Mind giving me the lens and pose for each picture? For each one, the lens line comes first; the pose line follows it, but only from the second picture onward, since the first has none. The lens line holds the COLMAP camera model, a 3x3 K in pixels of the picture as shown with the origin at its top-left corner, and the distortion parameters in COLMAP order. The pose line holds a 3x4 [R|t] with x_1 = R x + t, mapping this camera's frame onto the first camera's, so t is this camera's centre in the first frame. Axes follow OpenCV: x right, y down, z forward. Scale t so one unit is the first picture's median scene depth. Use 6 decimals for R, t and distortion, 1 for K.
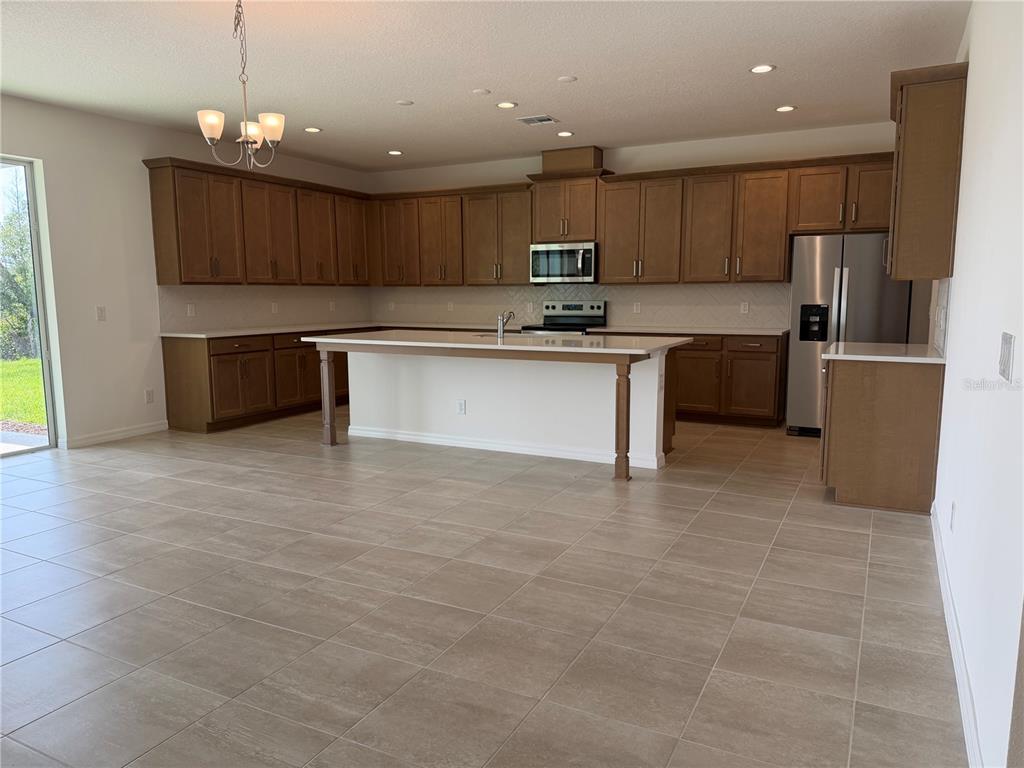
lens RADIAL K [[723.8, 0, 506.0], [0, 723.8, 387.9], [0, 0, 1]] dist [0.039459, -0.037039]
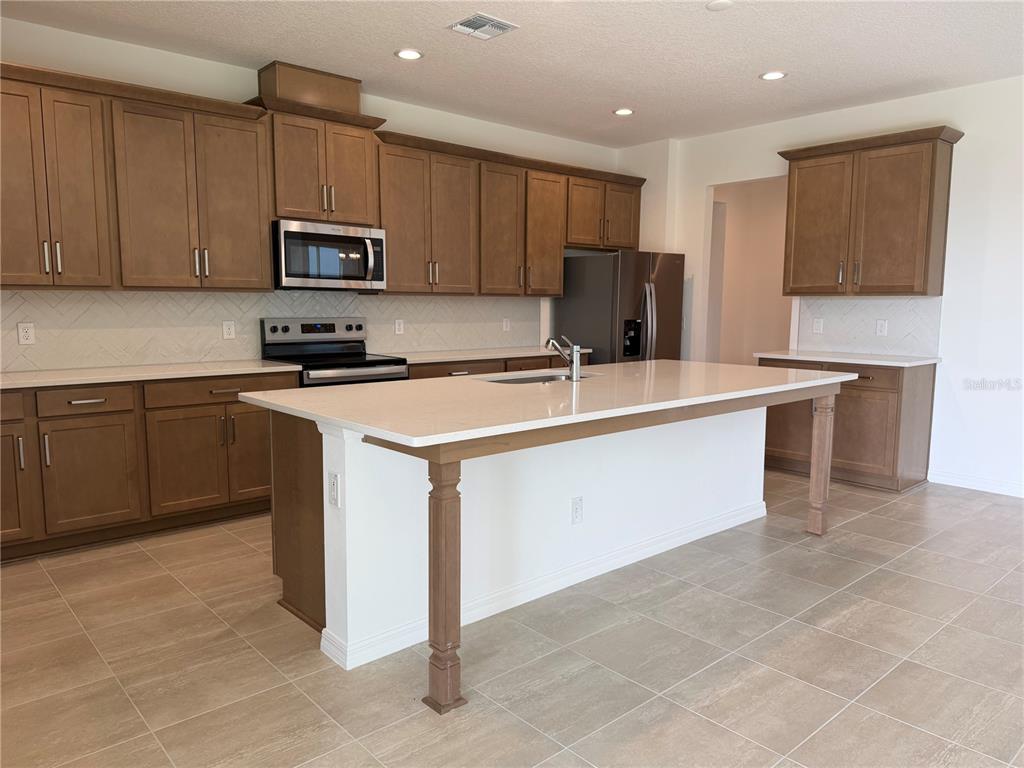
lens RADIAL K [[723.8, 0, 509.3], [0, 723.8, 384.3], [0, 0, 1]] dist [0.039459, -0.037039]
pose [[0.358933, -0.095363, 0.928479, -0.480205], [0.117631, 0.991457, 0.056357, -0.086994], [-0.925921, 0.088990, 0.367084, 0.683207]]
